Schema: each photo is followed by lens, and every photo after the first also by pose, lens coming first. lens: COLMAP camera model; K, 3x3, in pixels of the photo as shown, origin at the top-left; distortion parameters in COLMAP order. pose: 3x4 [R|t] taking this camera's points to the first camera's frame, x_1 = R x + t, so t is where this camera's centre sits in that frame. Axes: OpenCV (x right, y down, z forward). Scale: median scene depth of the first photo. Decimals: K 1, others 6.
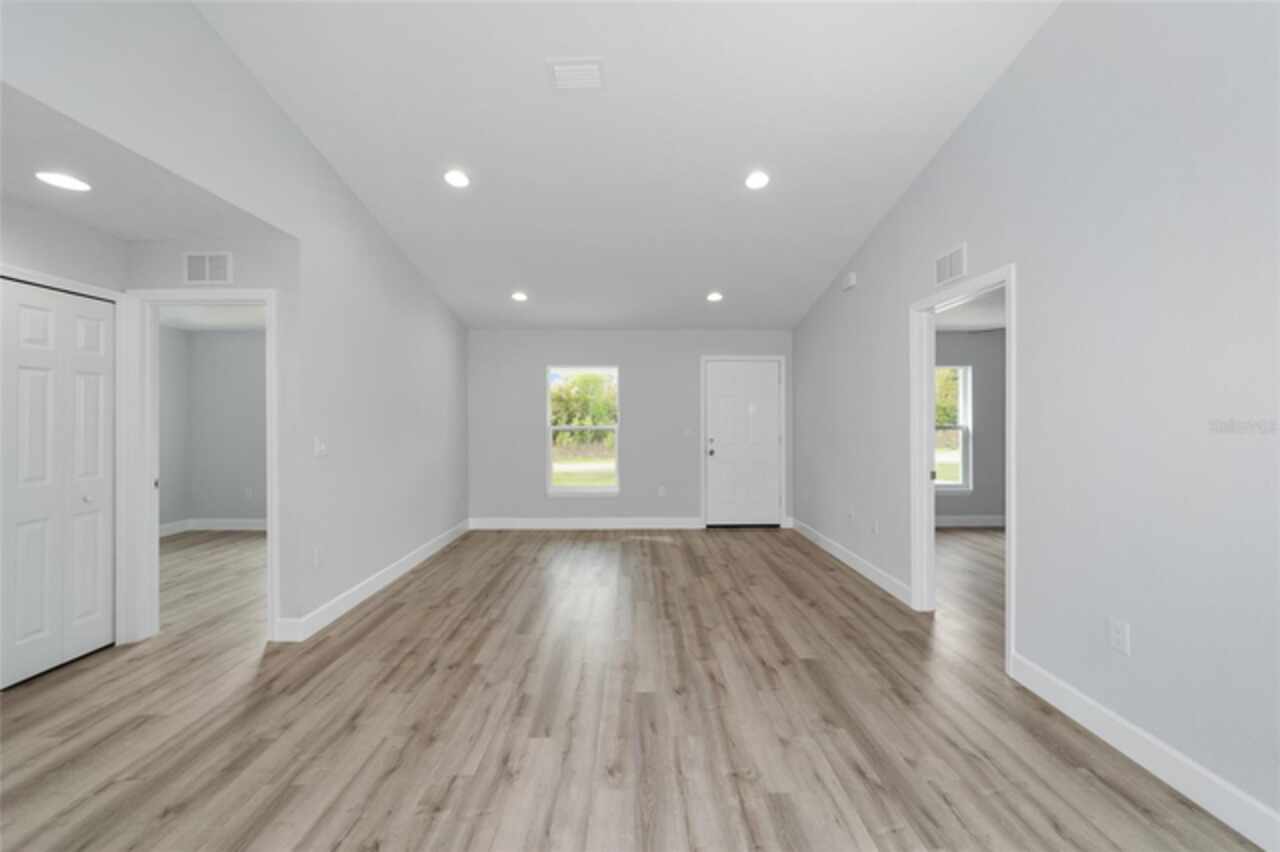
lens RADIAL K [[494.5, 0, 636.6], [0, 494.5, 428.1], [0, 0, 1]] dist [-0.021424, 0.009055]
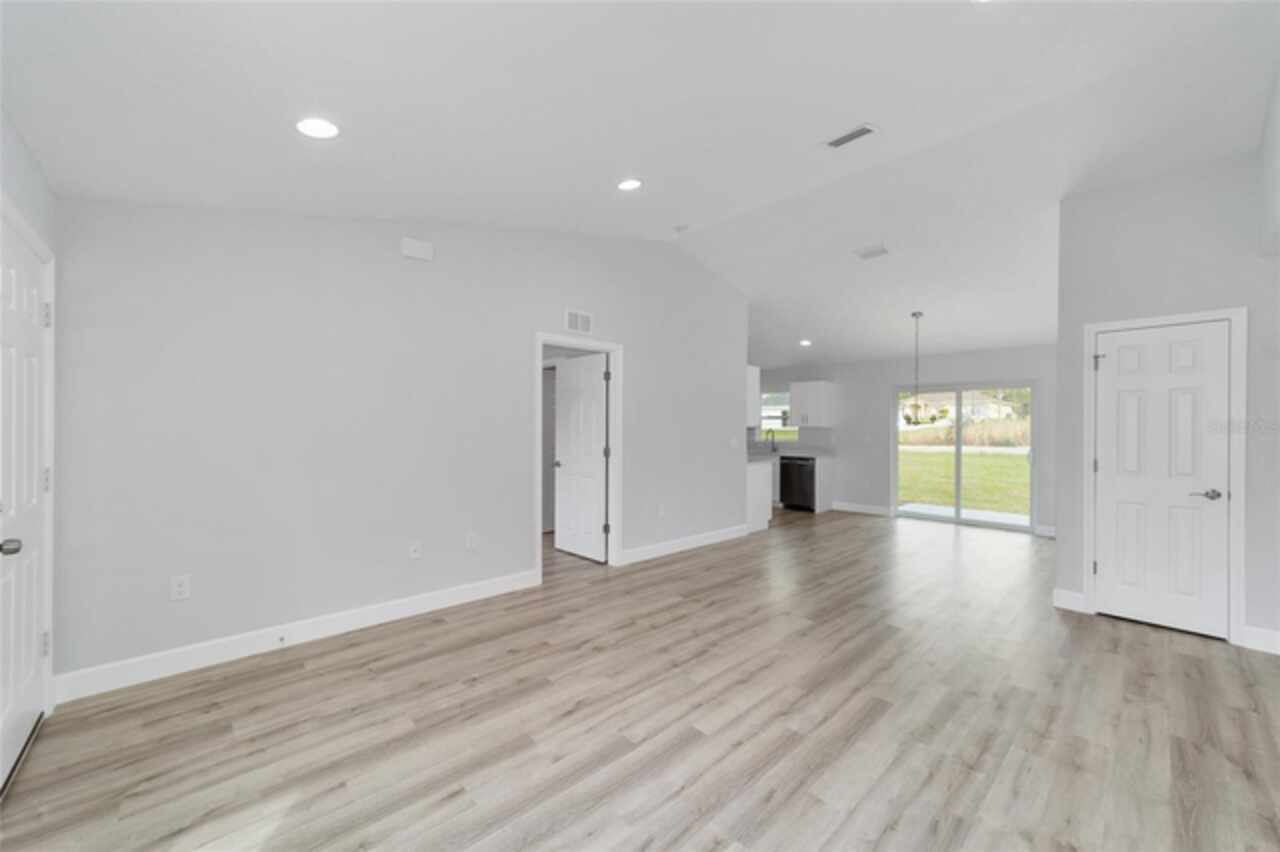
lens RADIAL K [[494.5, 0, 636.6], [0, 494.5, 428.1], [0, 0, 1]] dist [-0.021424, 0.009055]
pose [[-0.673789, -0.004358, 0.738911, -0.509195], [0.005464, 0.999926, 0.010879, -0.028986], [-0.738904, 0.011368, -0.673715, 1.696771]]
